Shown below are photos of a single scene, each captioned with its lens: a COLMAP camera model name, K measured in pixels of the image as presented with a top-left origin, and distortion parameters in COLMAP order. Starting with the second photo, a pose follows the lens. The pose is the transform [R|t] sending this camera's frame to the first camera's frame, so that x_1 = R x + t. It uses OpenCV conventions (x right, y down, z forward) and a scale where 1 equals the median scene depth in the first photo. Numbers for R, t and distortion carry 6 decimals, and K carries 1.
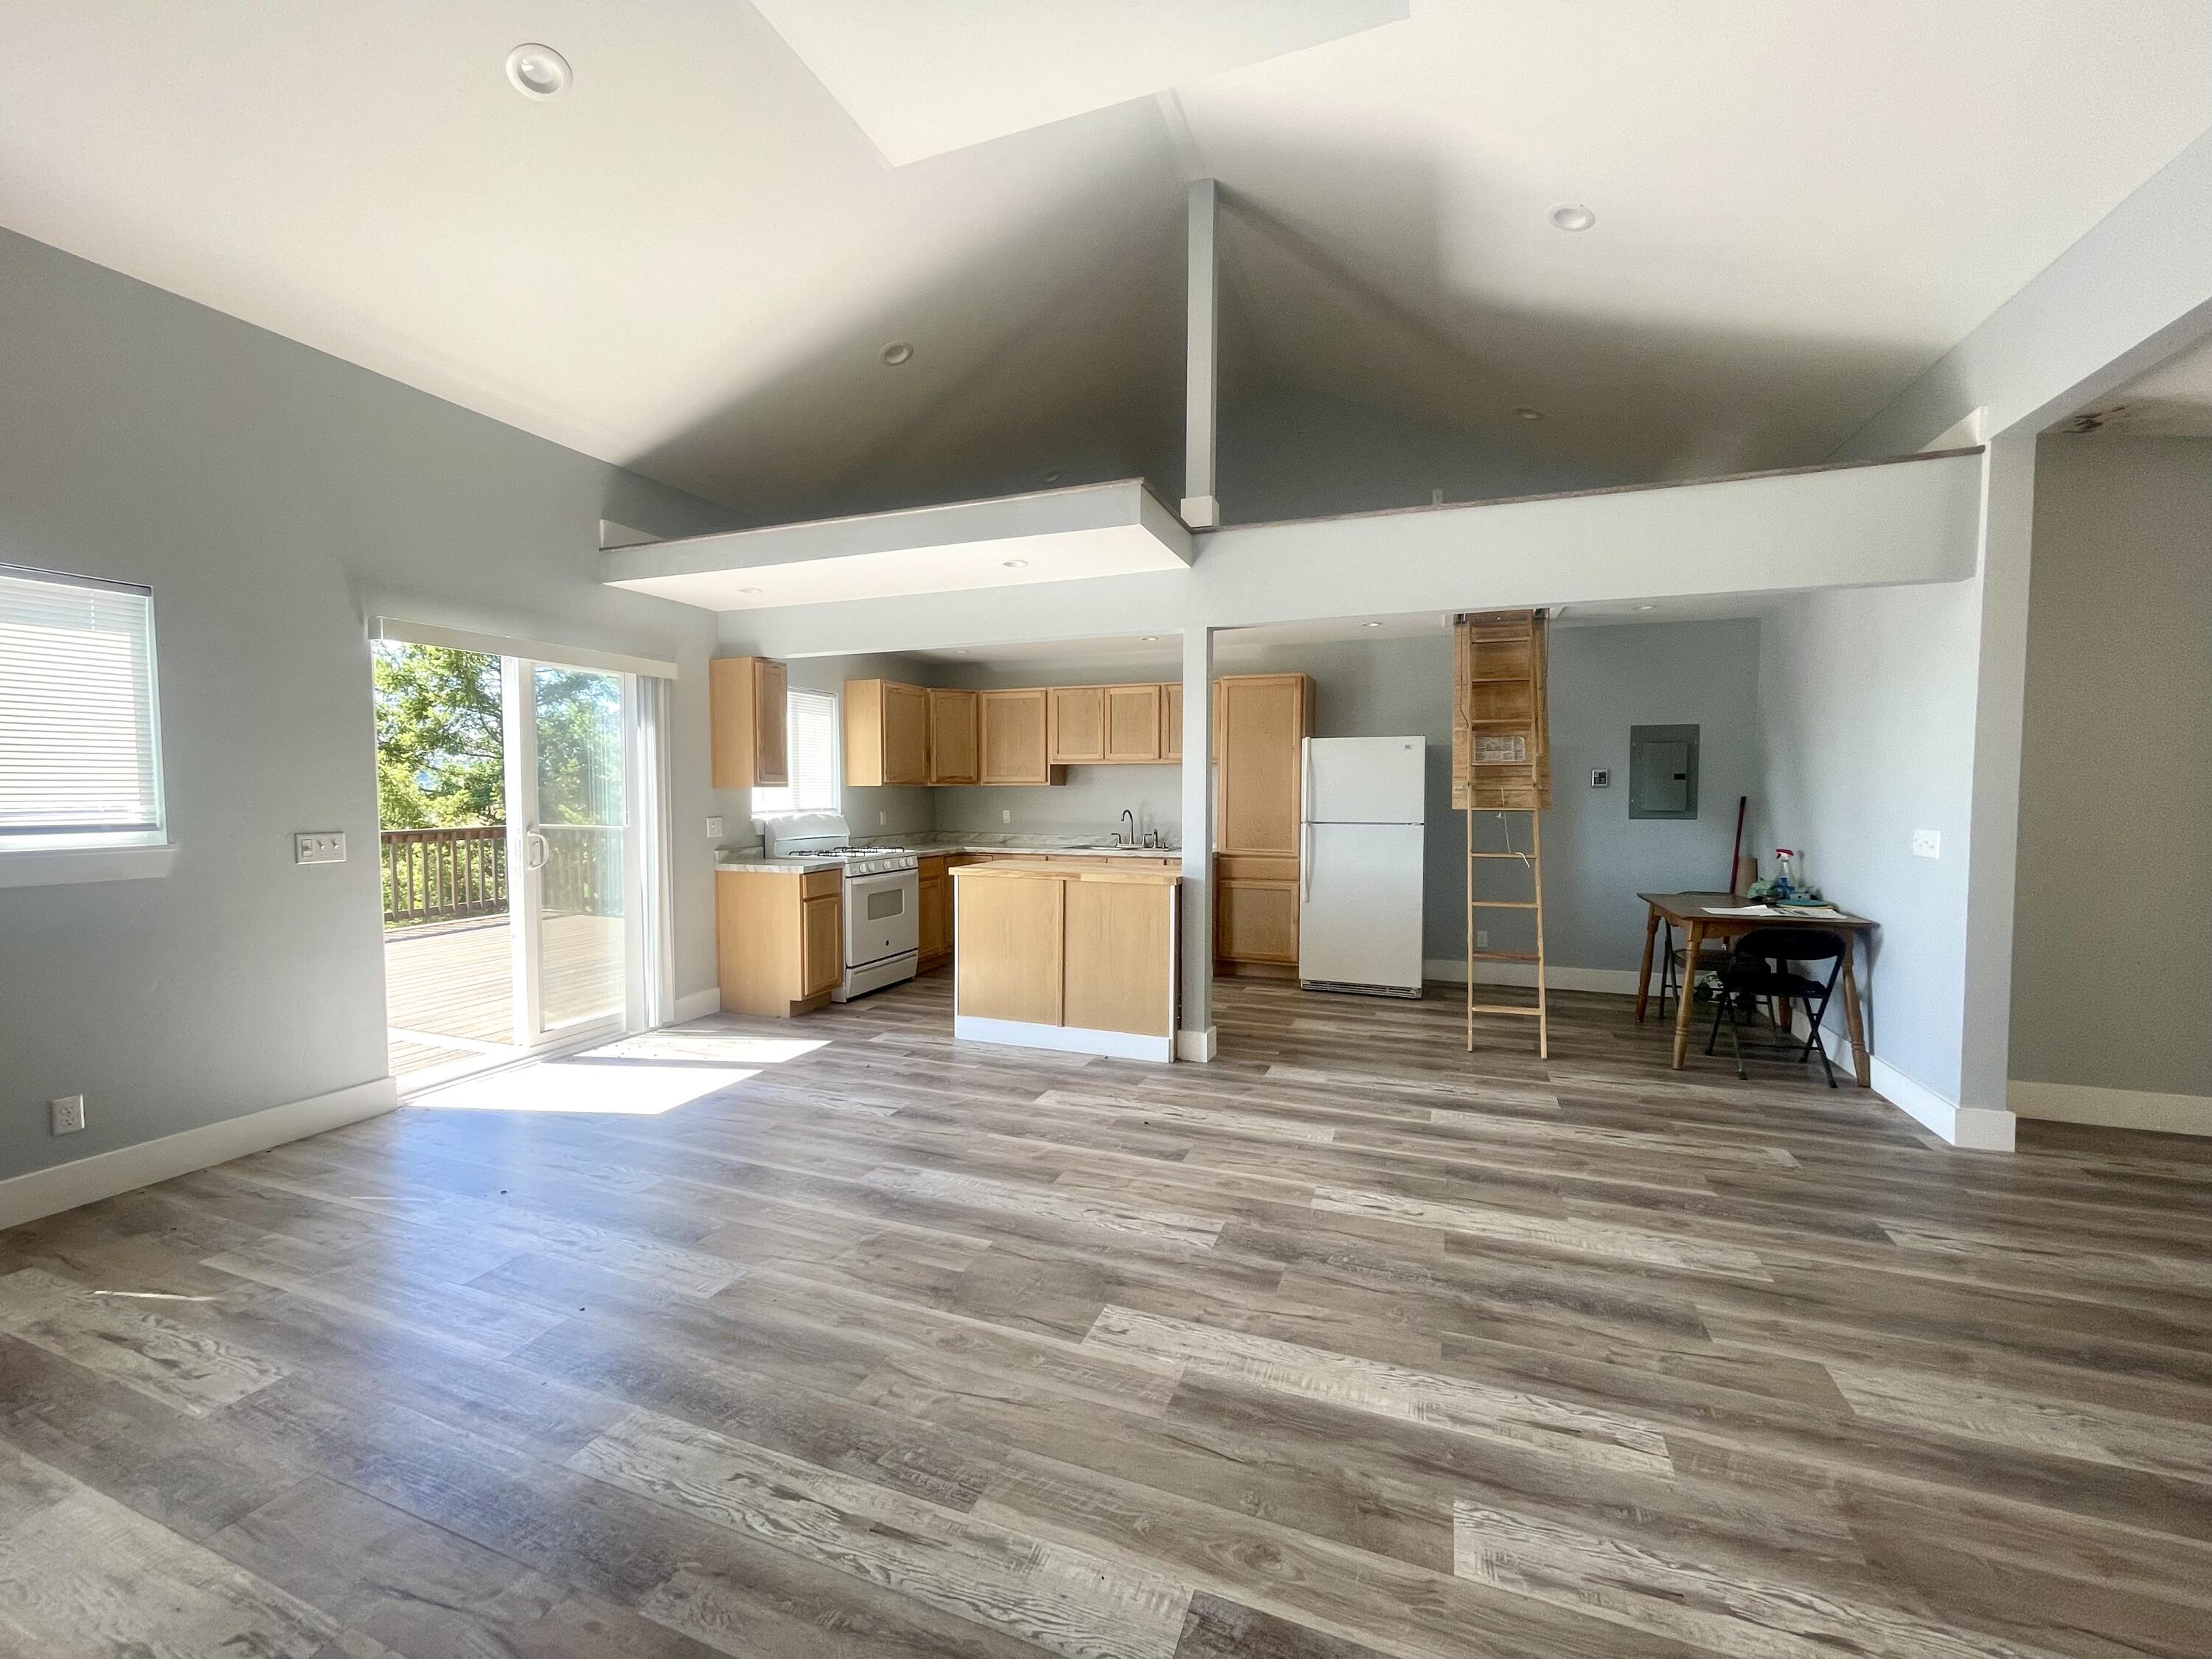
lens RADIAL K [[898.9, 0, 1108.2], [0, 898.9, 829.5], [0, 0, 1]] dist [-0.004390, 0.001454]
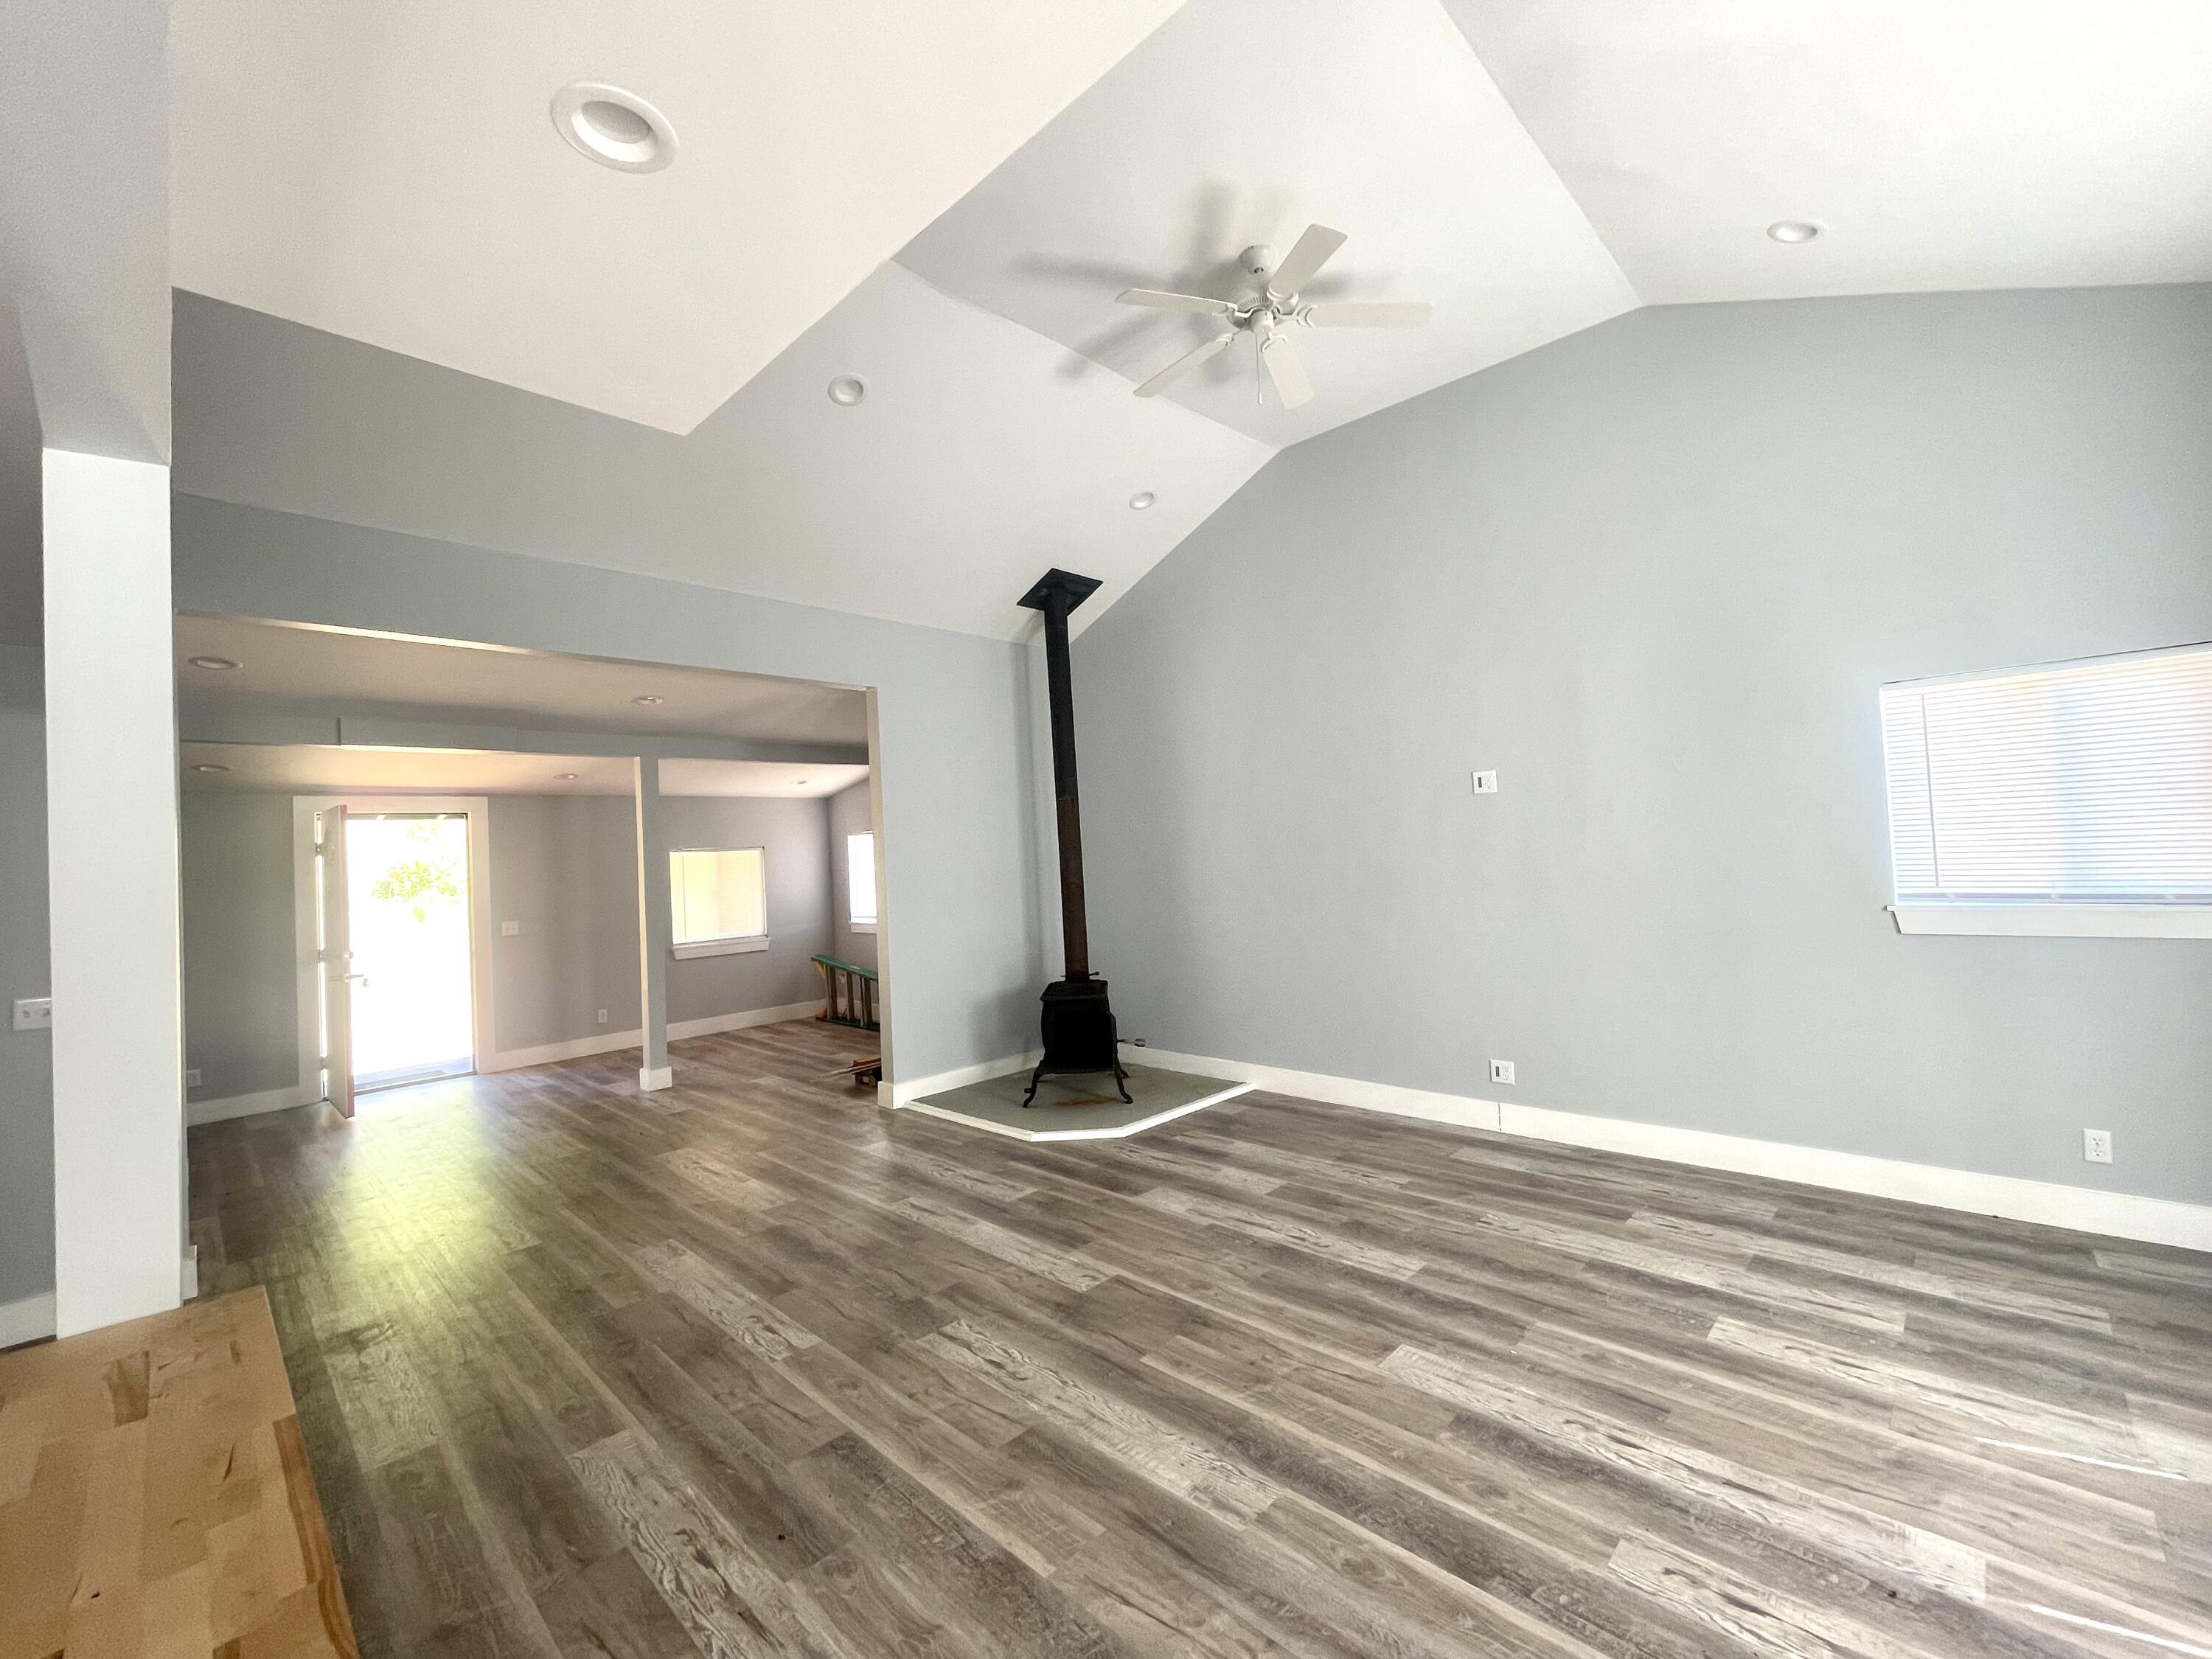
lens RADIAL K [[898.9, 0, 1102.9], [0, 898.9, 840.9], [0, 0, 1]] dist [-0.004390, 0.001454]
pose [[-0.915262, 0.052872, 0.399374, -0.339341], [0.066692, 0.997557, 0.020779, -0.089520], [-0.397299, 0.045653, -0.916553, 1.245648]]
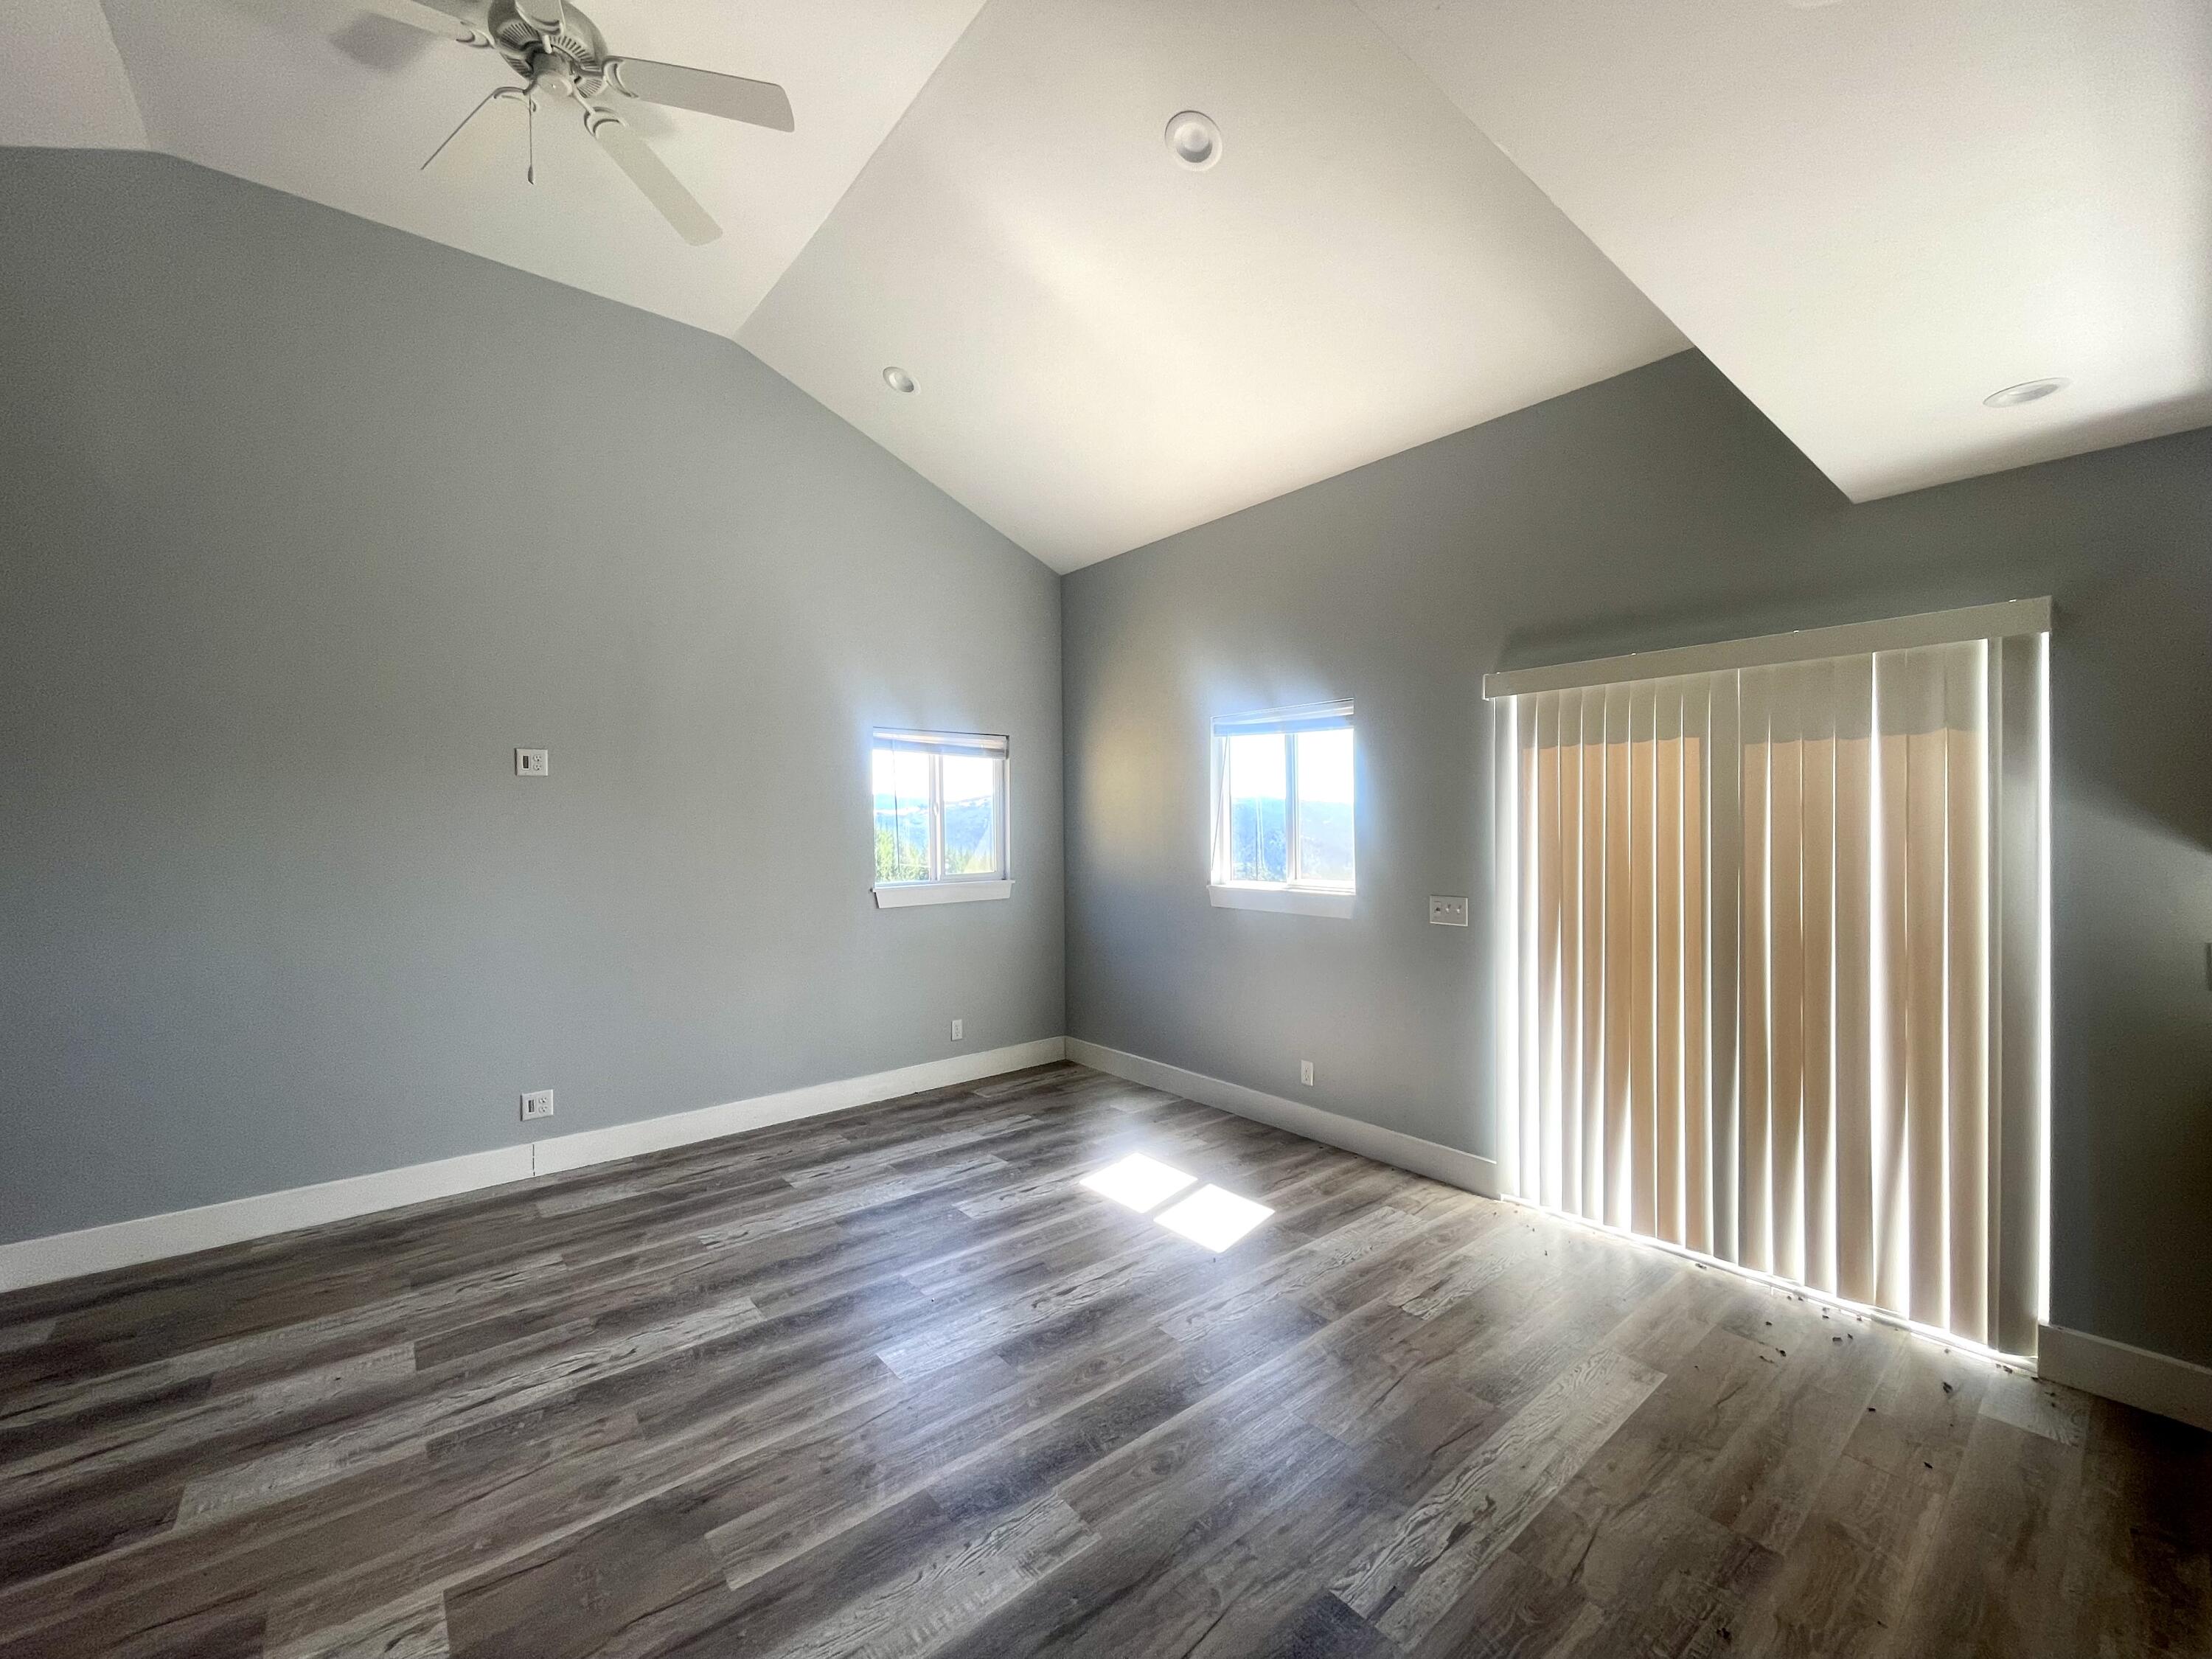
lens RADIAL K [[898.9, 0, 1100.8], [0, 898.9, 831.3], [0, 0, 1]] dist [-0.004390, 0.001454]
pose [[-0.502331, 0.011922, -0.864593, 0.191335], [-0.026366, 0.999229, 0.029097, -0.076502], [0.864274, 0.037412, -0.501629, 1.007817]]
